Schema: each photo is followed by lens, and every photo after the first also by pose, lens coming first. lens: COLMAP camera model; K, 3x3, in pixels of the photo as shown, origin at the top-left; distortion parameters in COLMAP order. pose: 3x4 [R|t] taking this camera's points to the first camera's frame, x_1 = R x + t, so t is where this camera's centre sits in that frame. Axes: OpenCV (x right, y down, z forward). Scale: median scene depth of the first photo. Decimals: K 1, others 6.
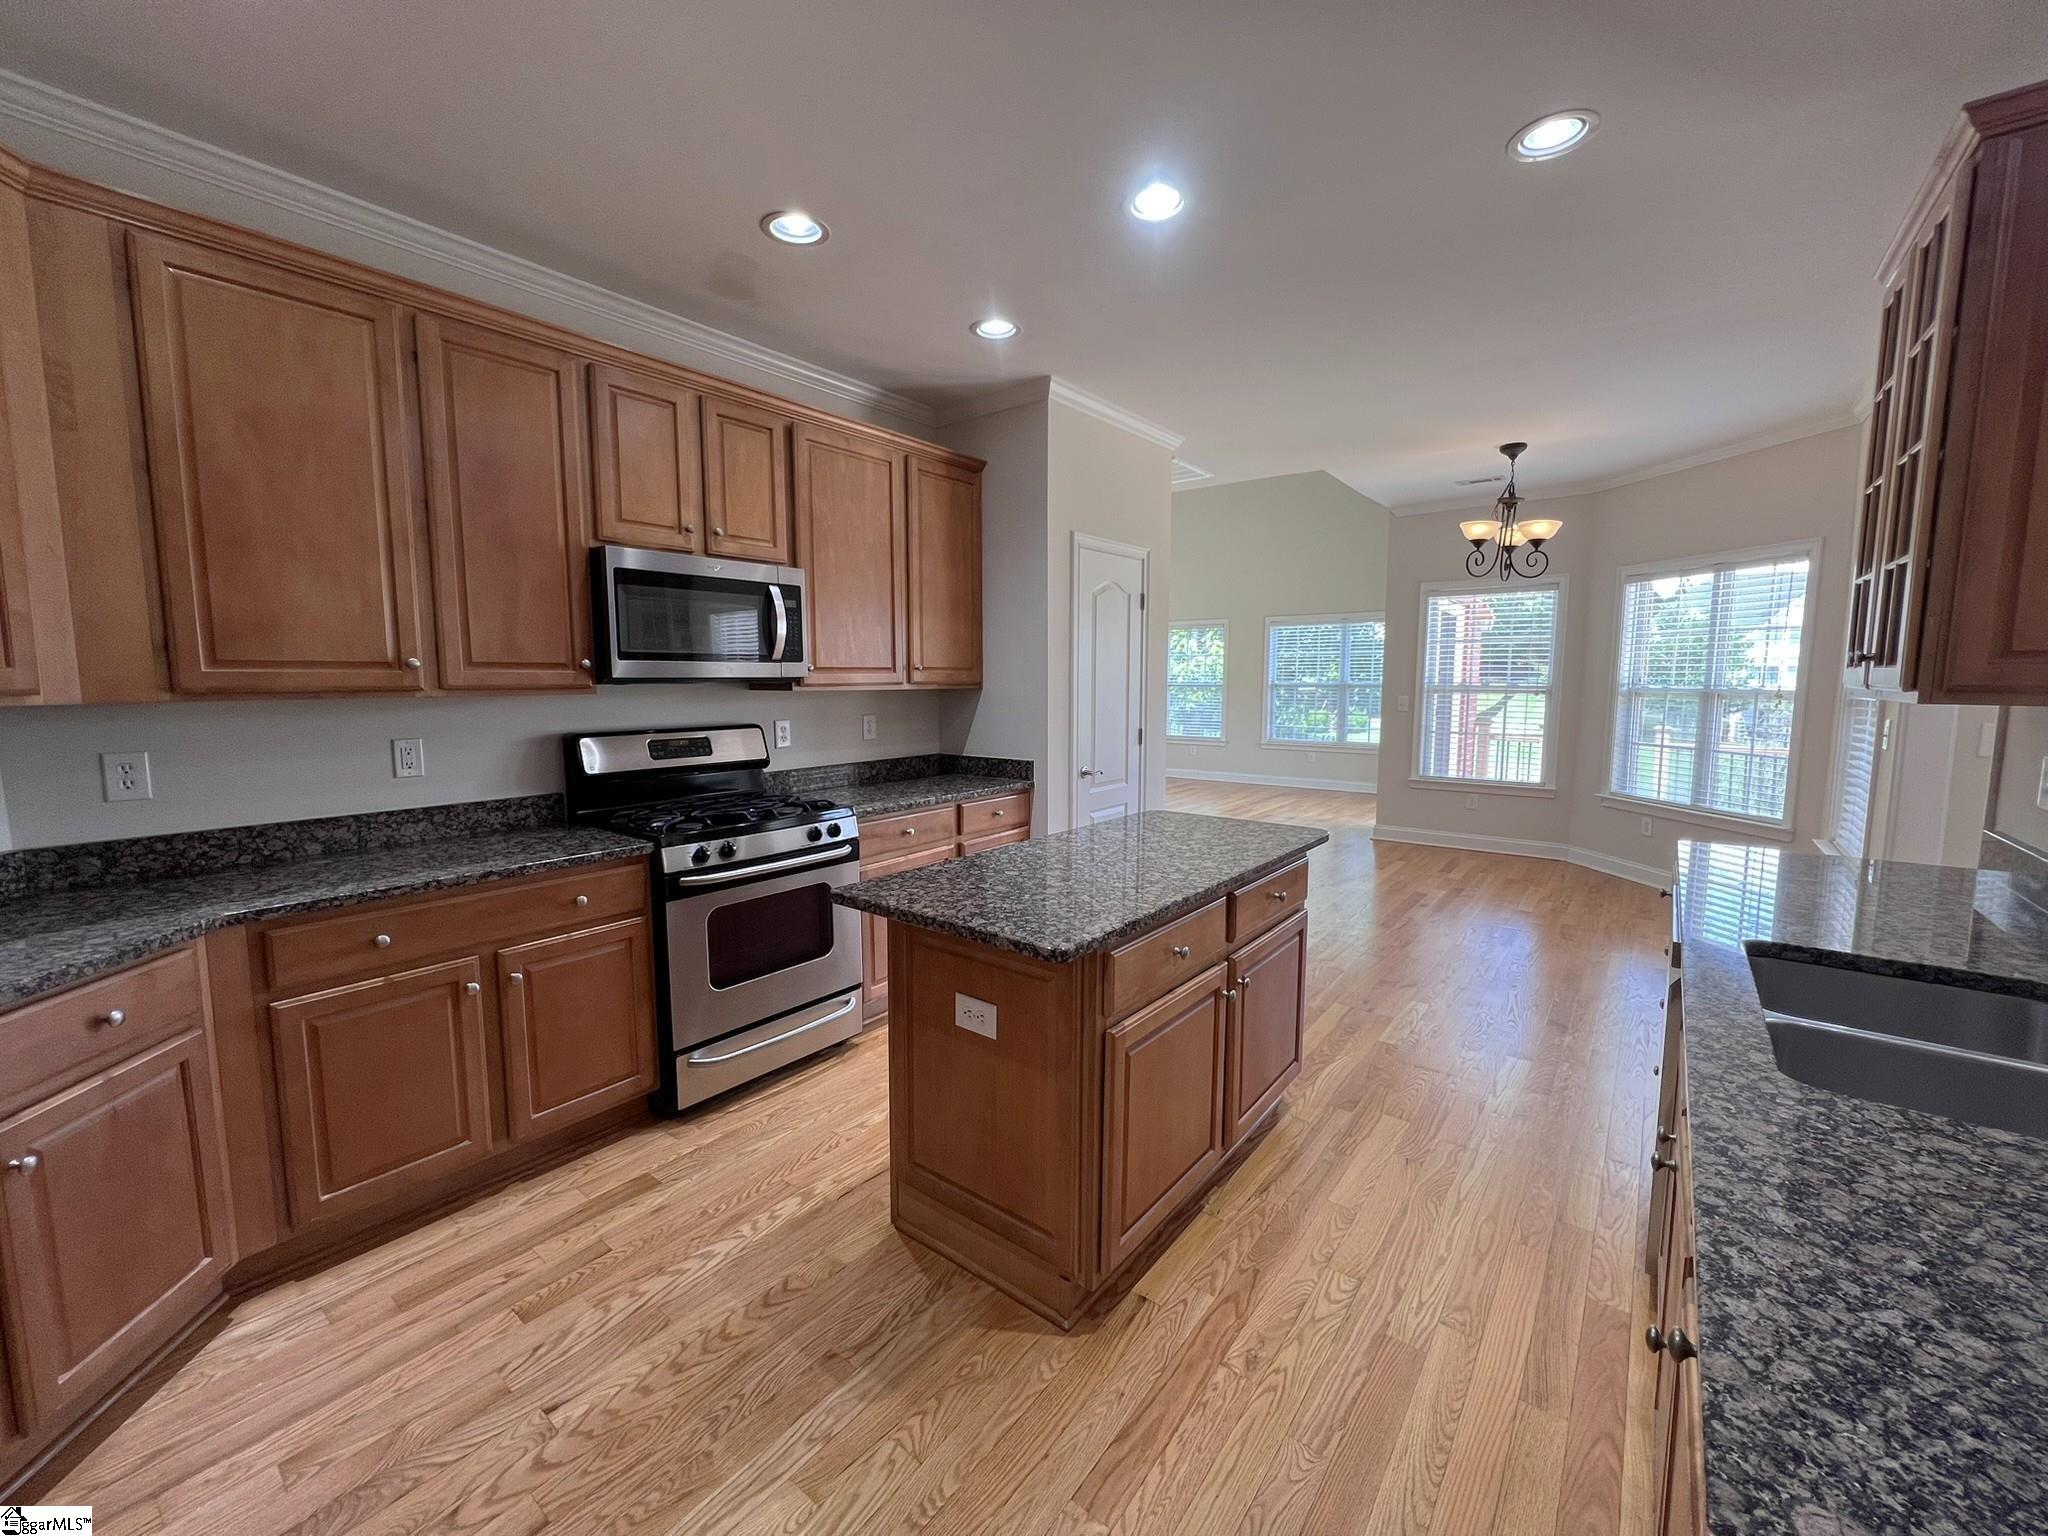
lens RADIAL K [[818.9, 0, 1019.9], [0, 818.9, 762.6], [0, 0, 1]] dist [-0.001500, -0.000087]
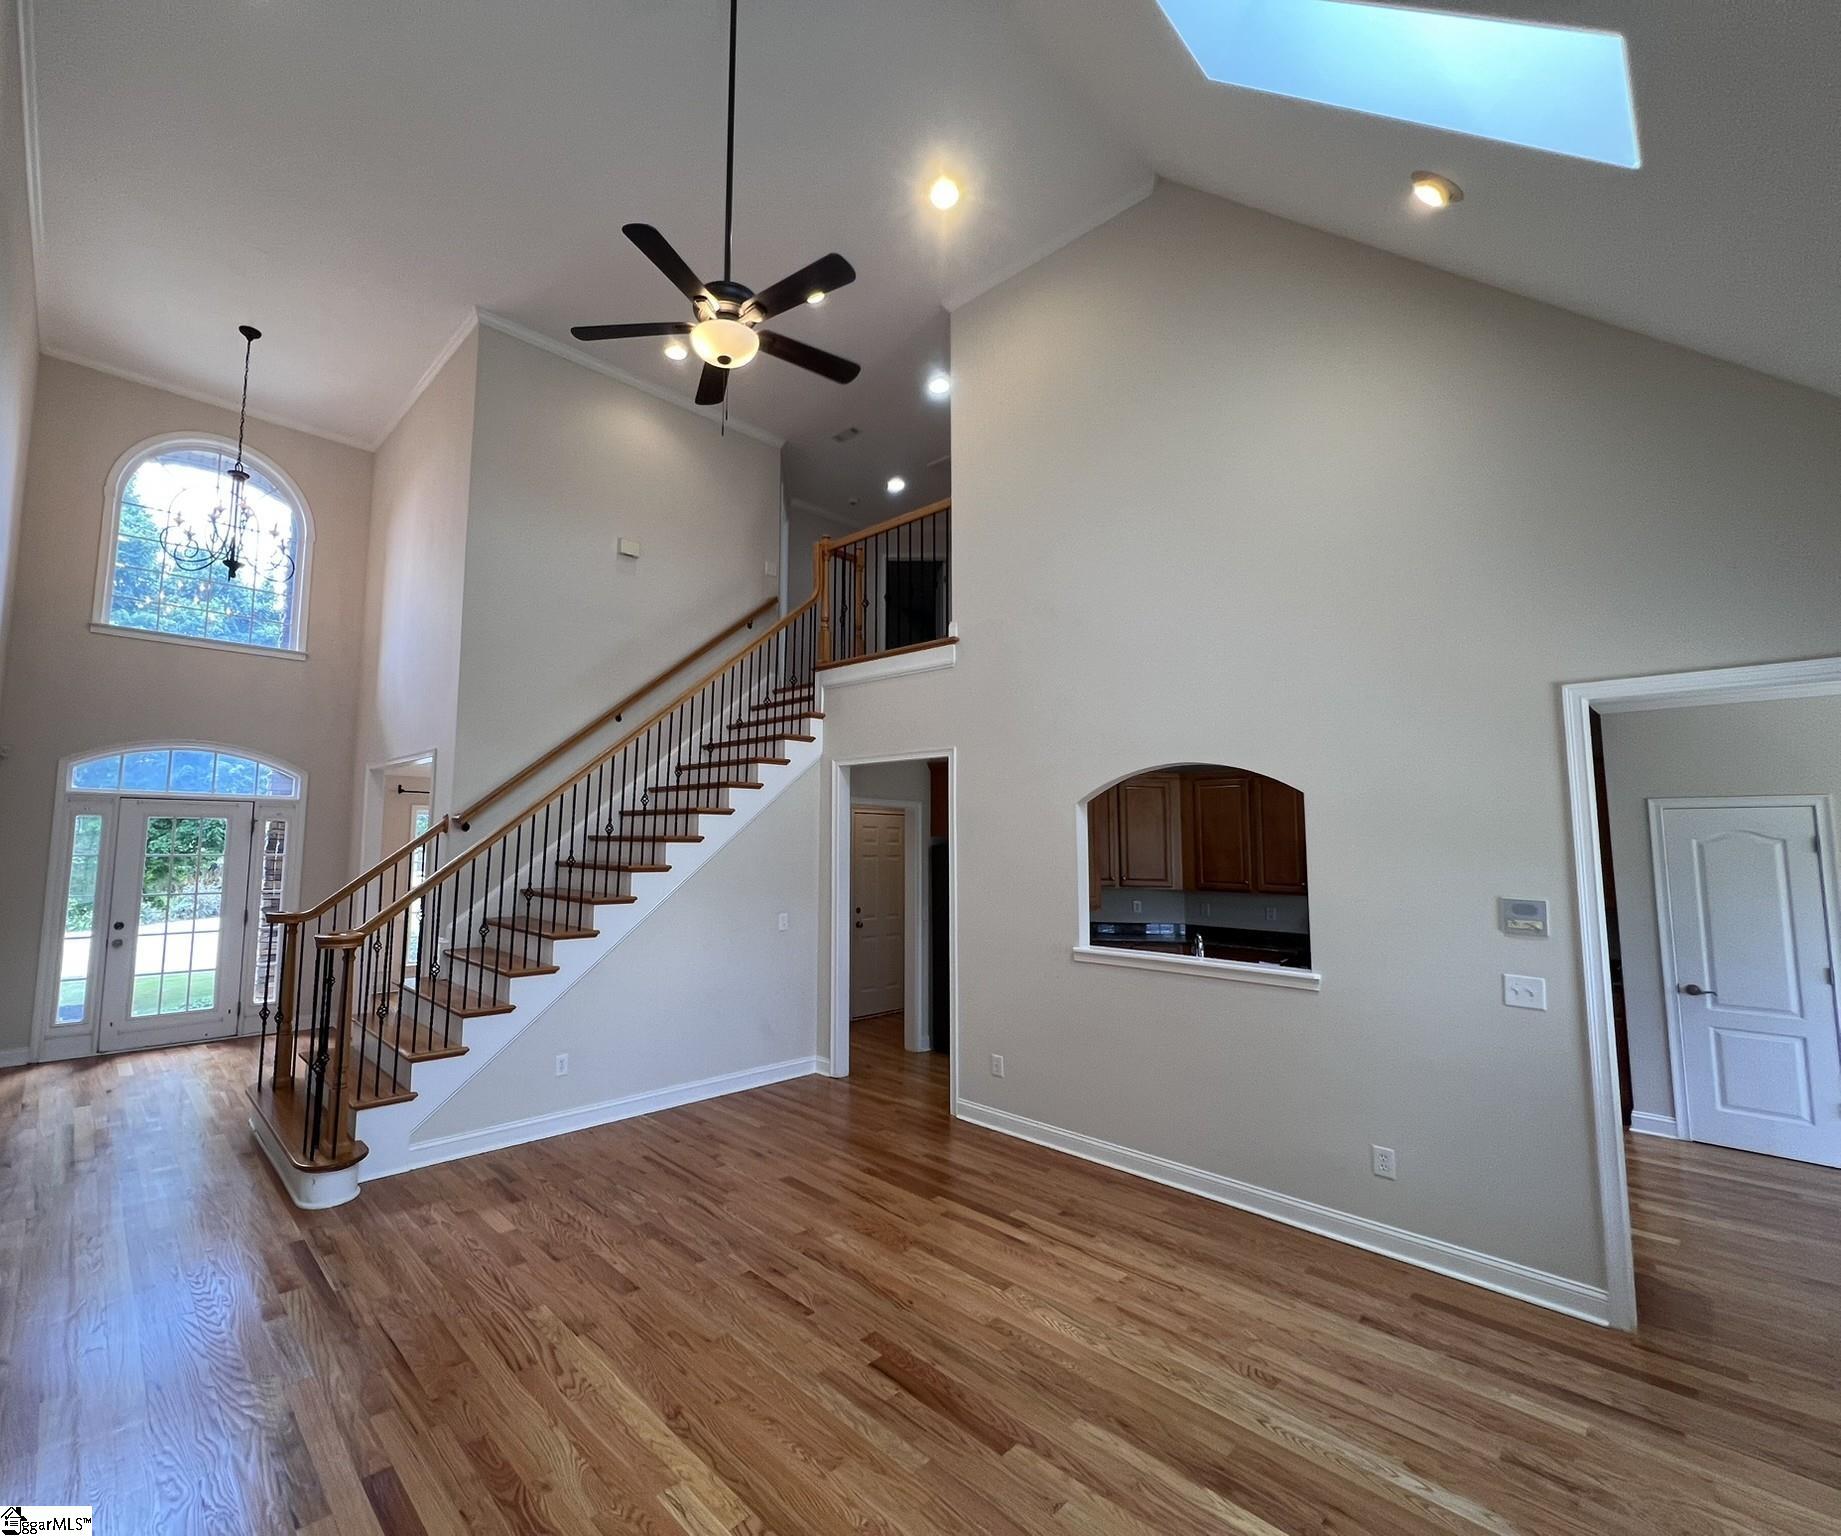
lens RADIAL K [[817.6, 0, 810.8], [0, 817.6, 762.7], [0, 0, 1]] dist [-0.003387, 0.000228]
pose [[-0.174175, -0.096931, -0.979932, 2.415695], [-0.116678, 0.990164, -0.077205, -0.119941], [0.977778, 0.100890, -0.183771, -0.143086]]
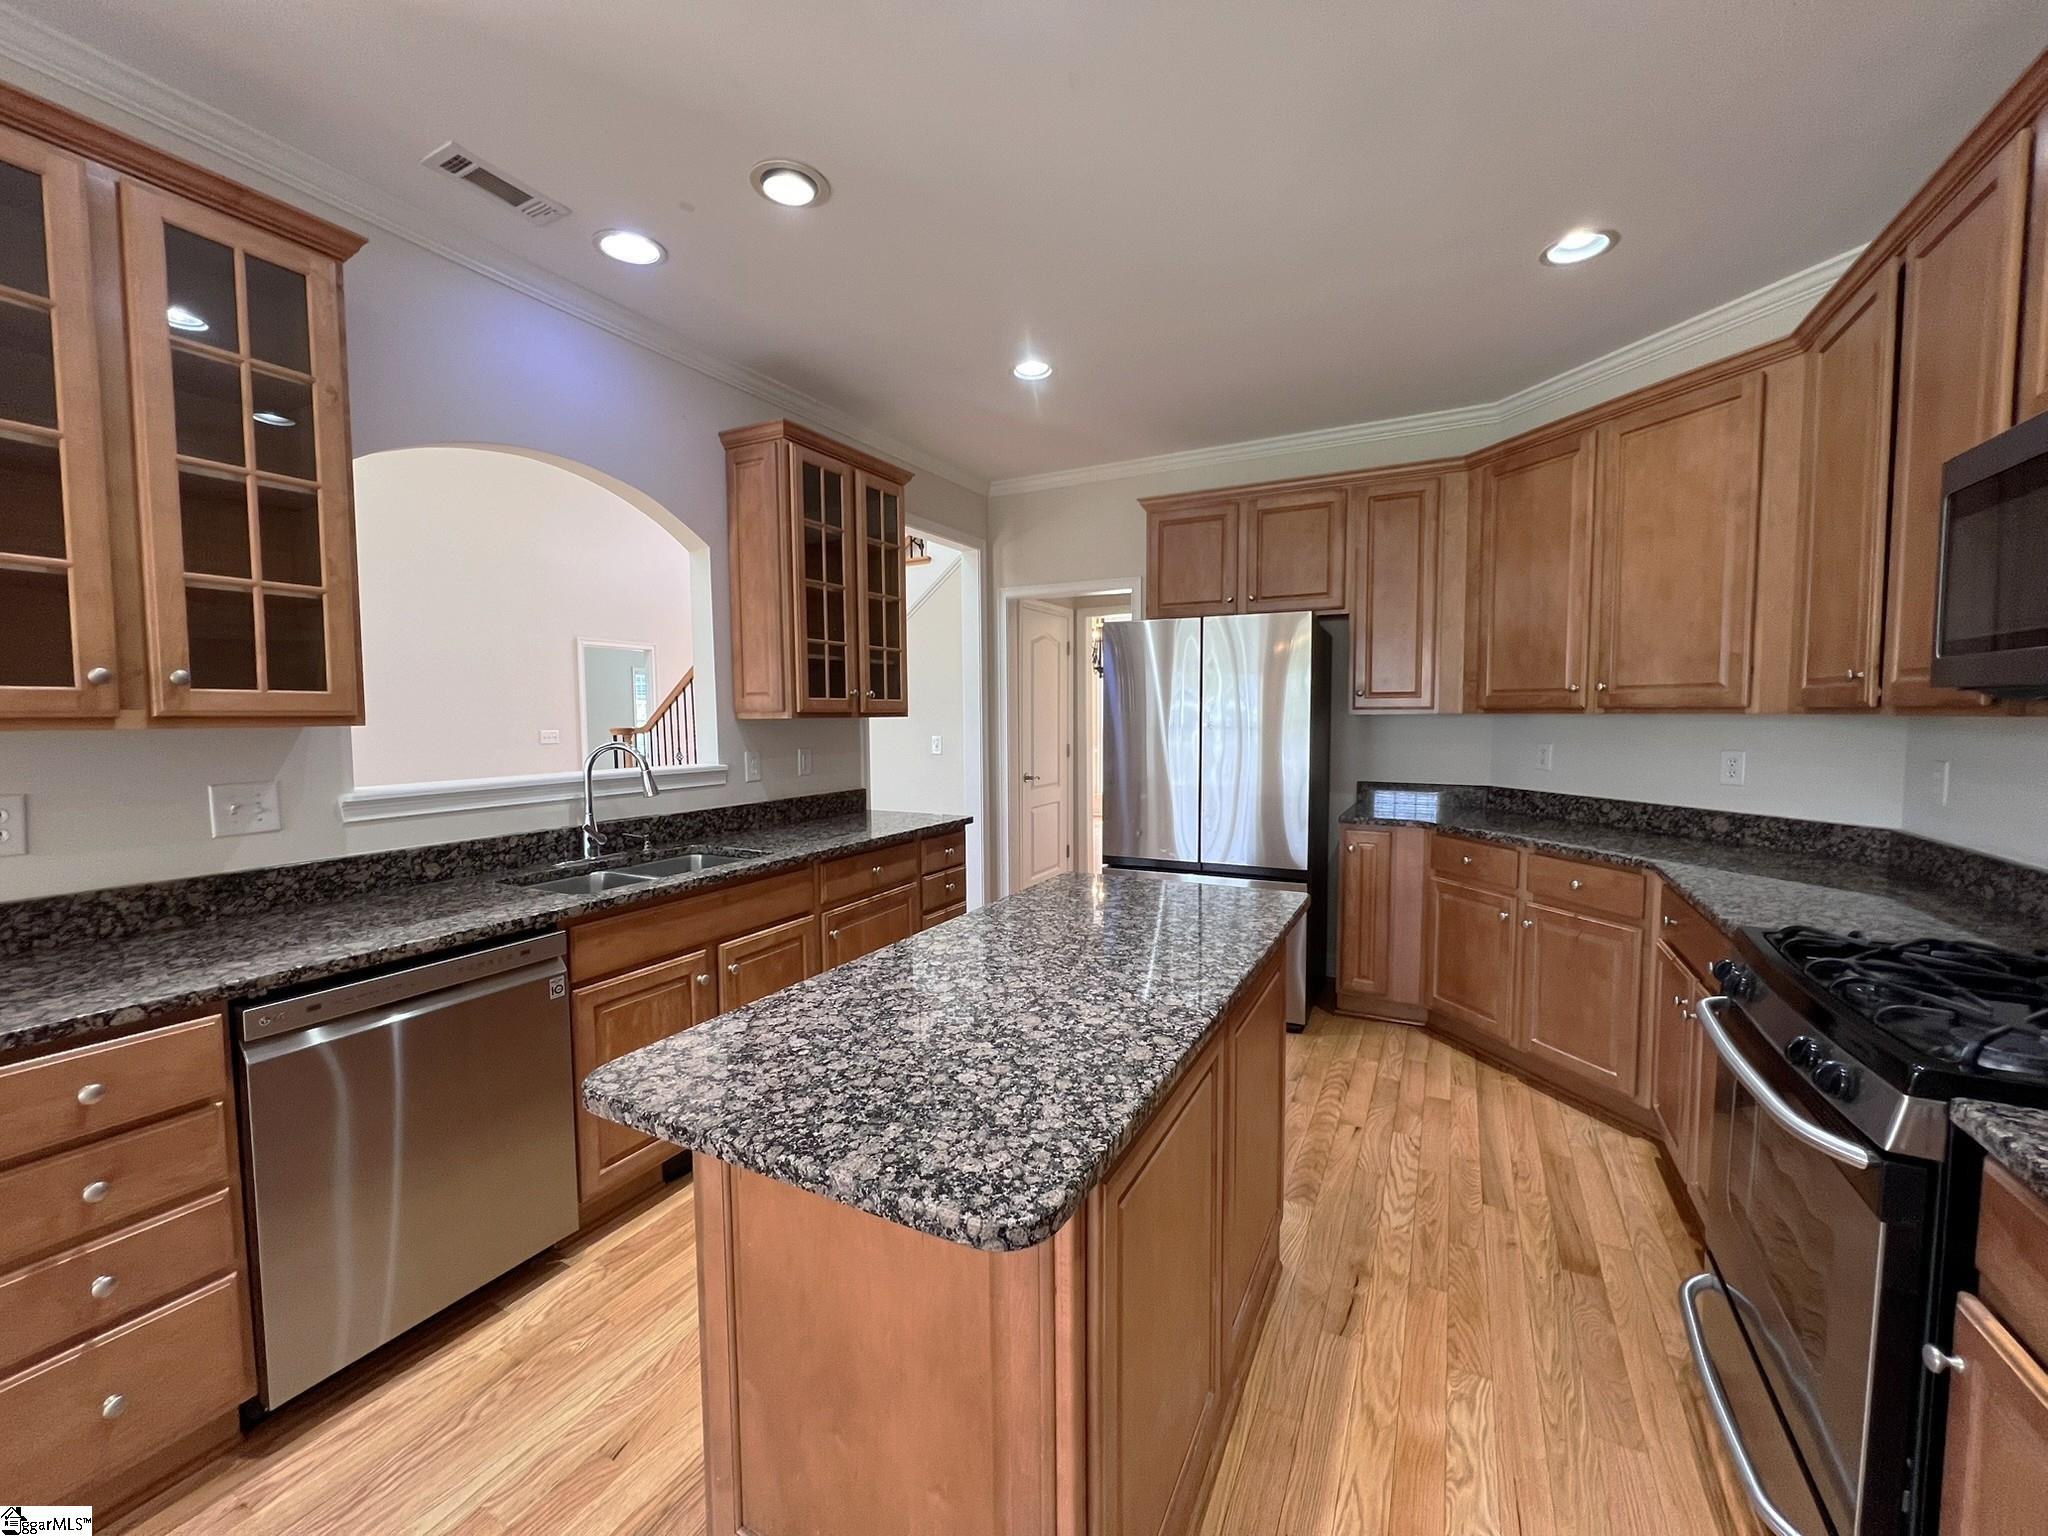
lens RADIAL K [[820.7, 0, 1021.1], [0, 820.7, 763.3], [0, 0, 1]] dist [-0.002375, -0.000042]
pose [[-0.983815, 0.018755, -0.178204, 0.243079], [-0.011275, 0.986058, 0.166022, -0.139638], [0.178833, 0.165345, -0.969886, 1.447050]]
